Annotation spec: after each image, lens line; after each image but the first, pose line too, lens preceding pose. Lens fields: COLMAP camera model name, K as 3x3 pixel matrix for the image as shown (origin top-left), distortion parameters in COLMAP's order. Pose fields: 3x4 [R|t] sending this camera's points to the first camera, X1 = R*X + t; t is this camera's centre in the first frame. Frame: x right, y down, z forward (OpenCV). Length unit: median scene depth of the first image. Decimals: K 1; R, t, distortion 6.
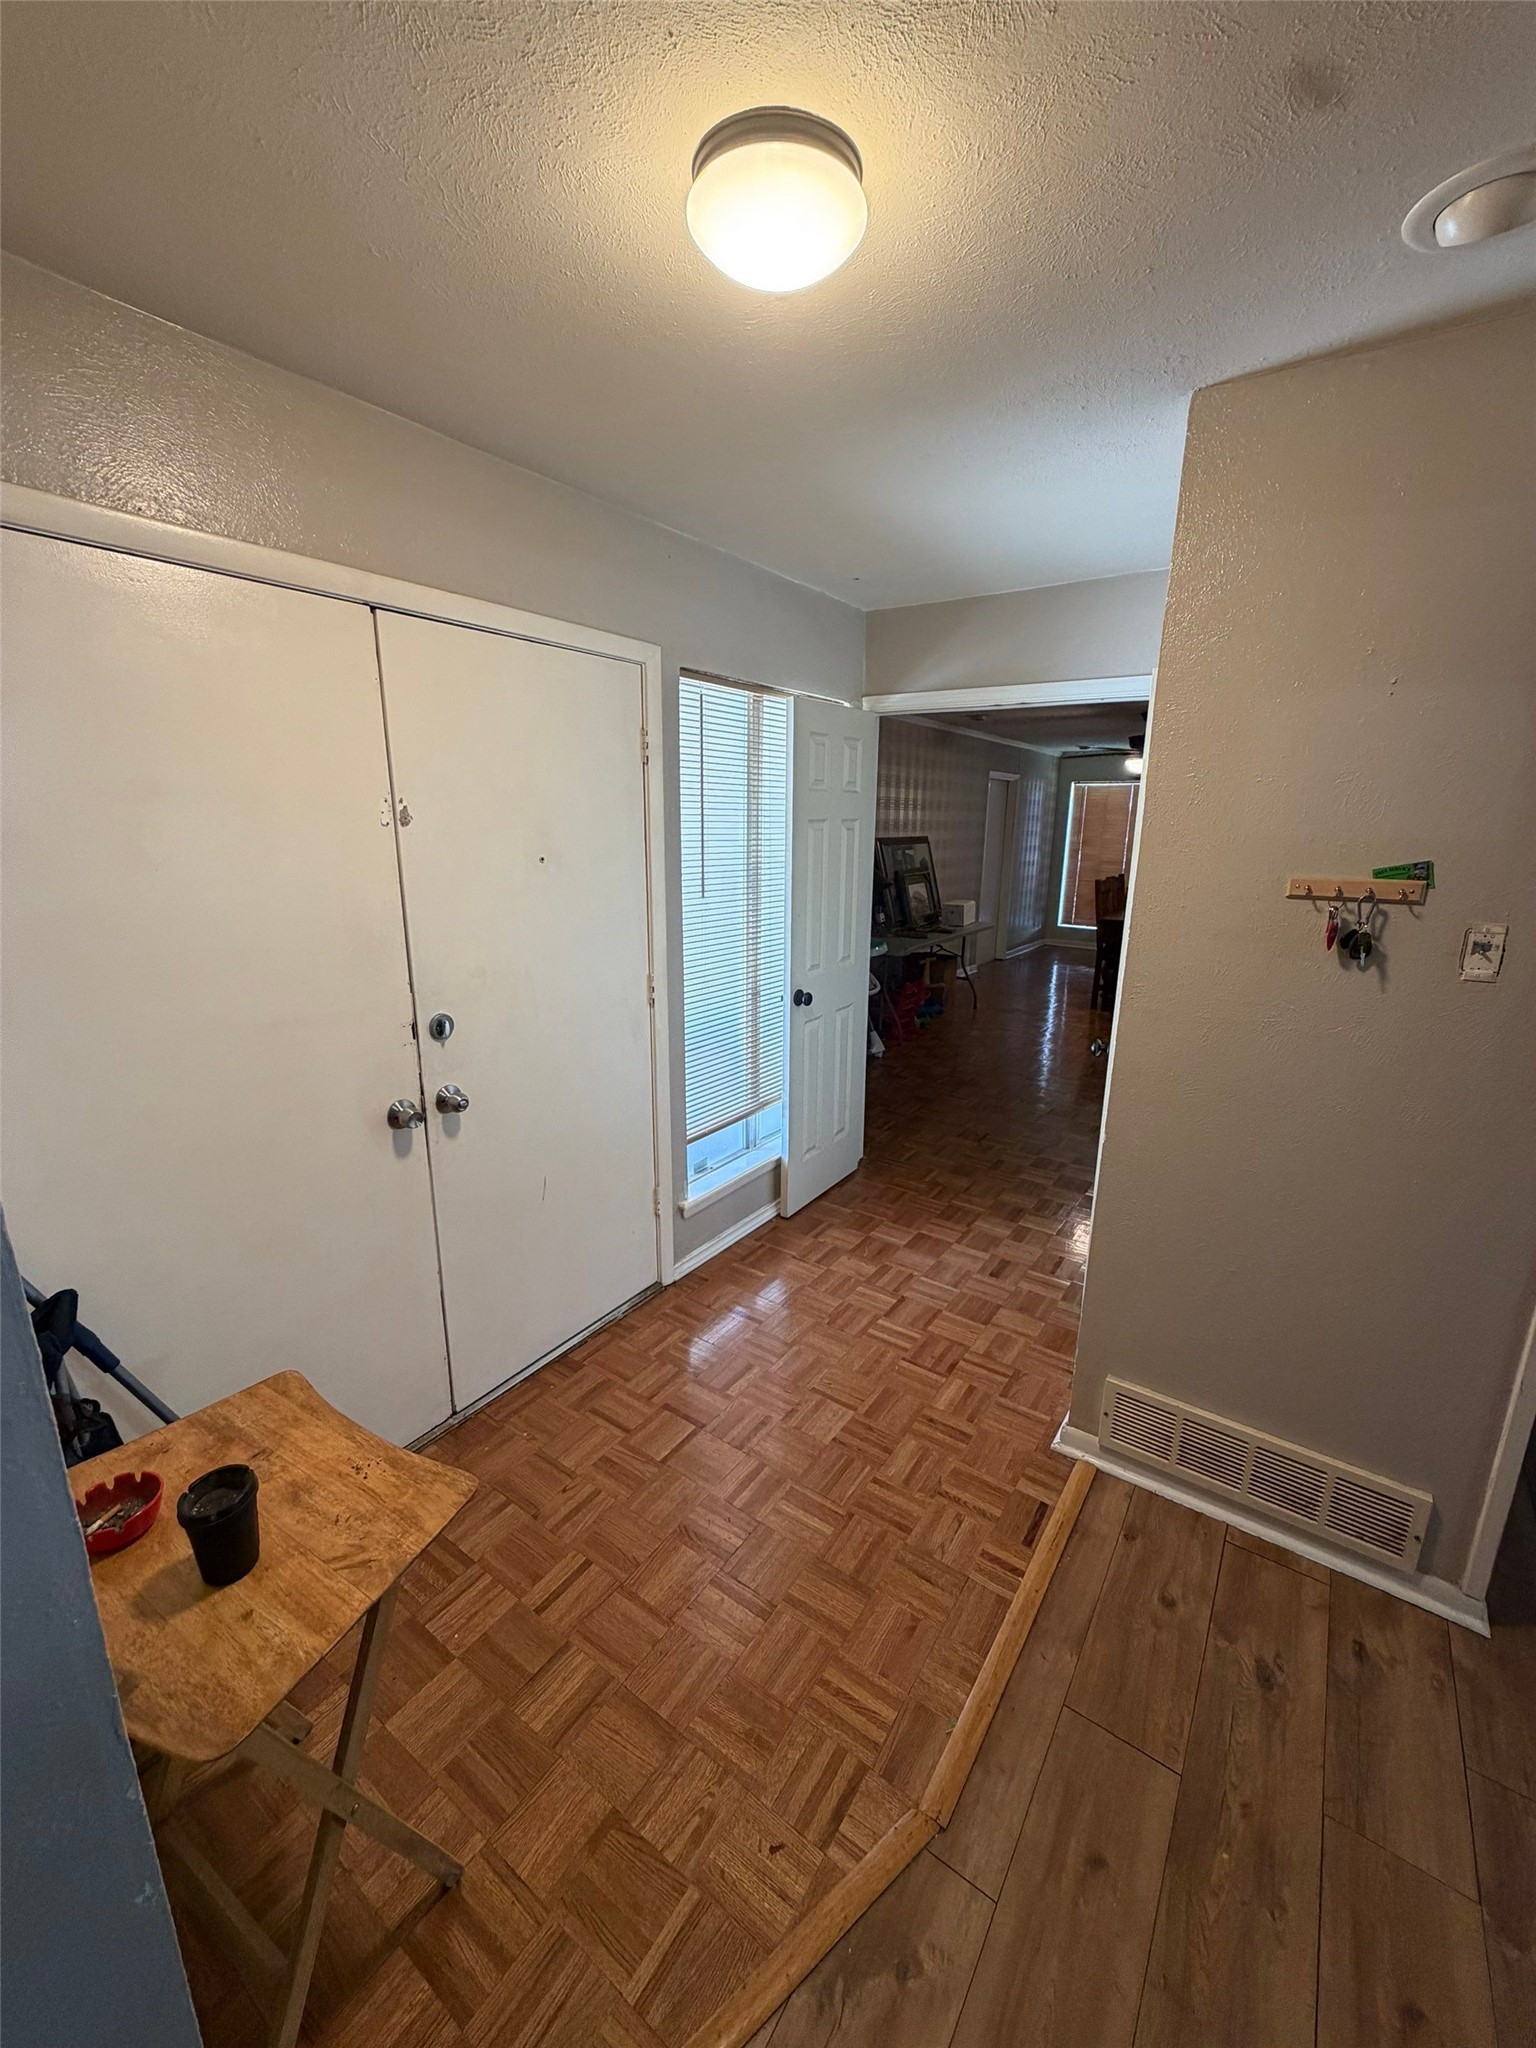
lens RADIAL K [[817.1, 0, 767.2], [0, 817.1, 1019.4], [0, 0, 1]] dist [0.000275, -0.000238]
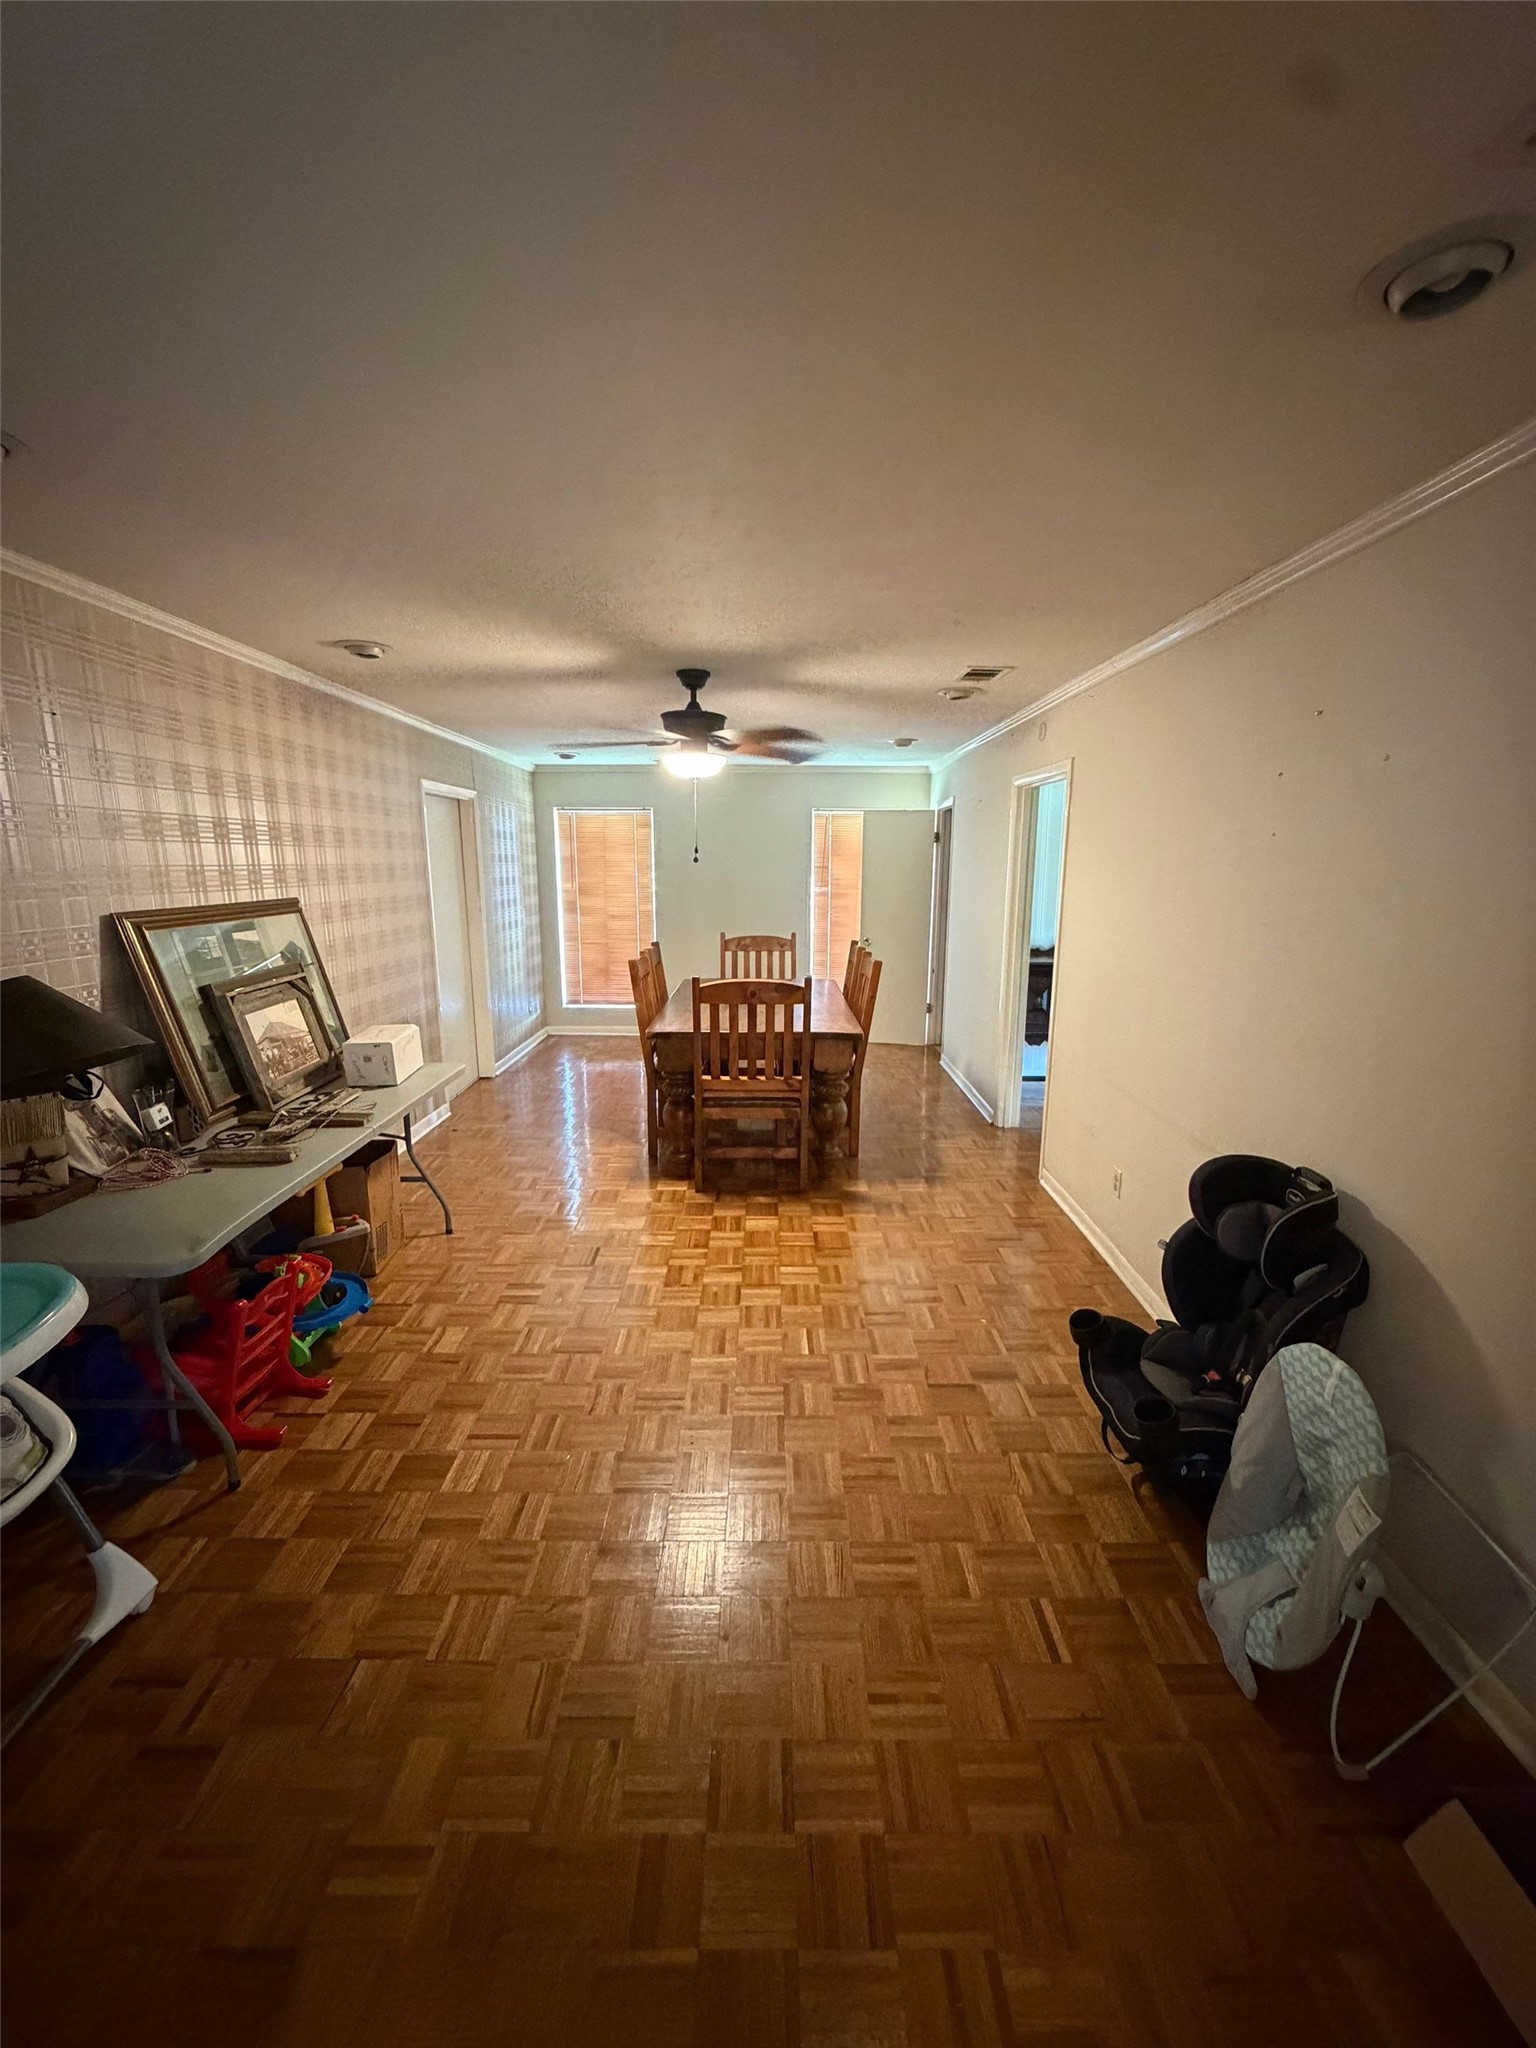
lens RADIAL K [[817.1, 0, 767.2], [0, 817.1, 1019.4], [0, 0, 1]] dist [0.000275, -0.000238]
pose [[0.816270, -0.122335, 0.564569, 0.118915], [0.150132, 0.988662, -0.002835, -0.092420], [-0.557821, 0.087074, 0.825381, 0.380743]]
